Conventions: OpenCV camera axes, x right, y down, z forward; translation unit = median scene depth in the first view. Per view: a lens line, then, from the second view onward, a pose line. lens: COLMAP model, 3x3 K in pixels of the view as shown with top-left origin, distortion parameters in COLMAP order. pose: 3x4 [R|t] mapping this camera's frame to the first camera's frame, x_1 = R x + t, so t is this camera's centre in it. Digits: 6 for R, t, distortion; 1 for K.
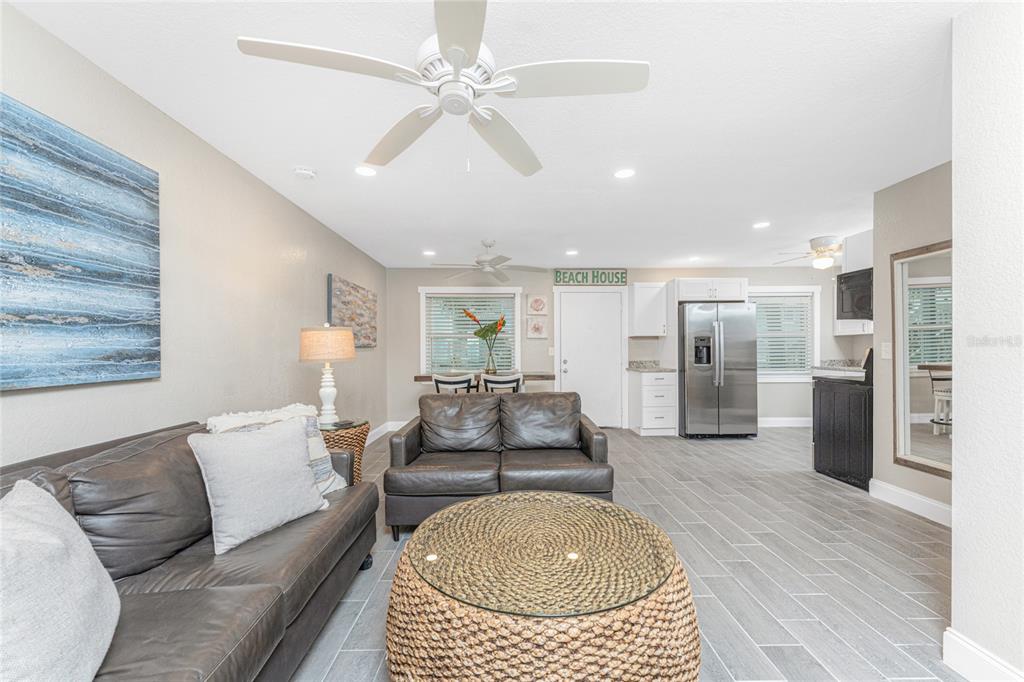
lens RADIAL K [[409.3, 0, 508.9], [0, 409.3, 349.8], [0, 0, 1]] dist [-0.001941, 0.000566]
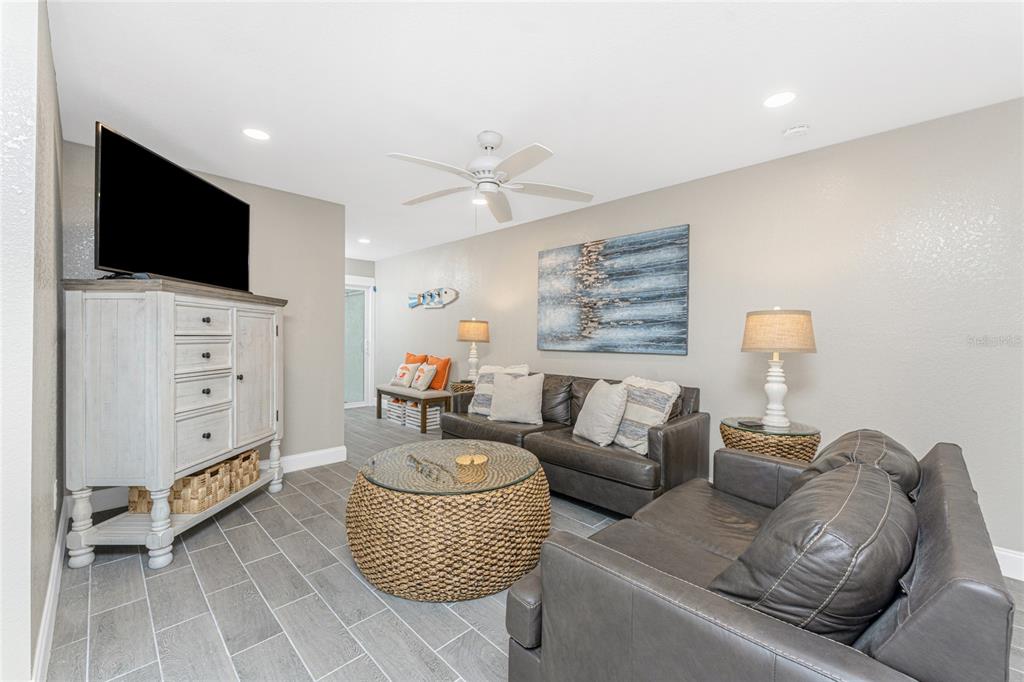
lens RADIAL K [[409.3, 0, 514.1], [0, 409.3, 342.4], [0, 0, 1]] dist [-0.001941, 0.000566]
pose [[-0.716594, -0.002966, -0.697484, 0.772797], [-0.016041, 0.999797, 0.012229, 0.012435], [0.697306, 0.019952, -0.716496, 1.818247]]
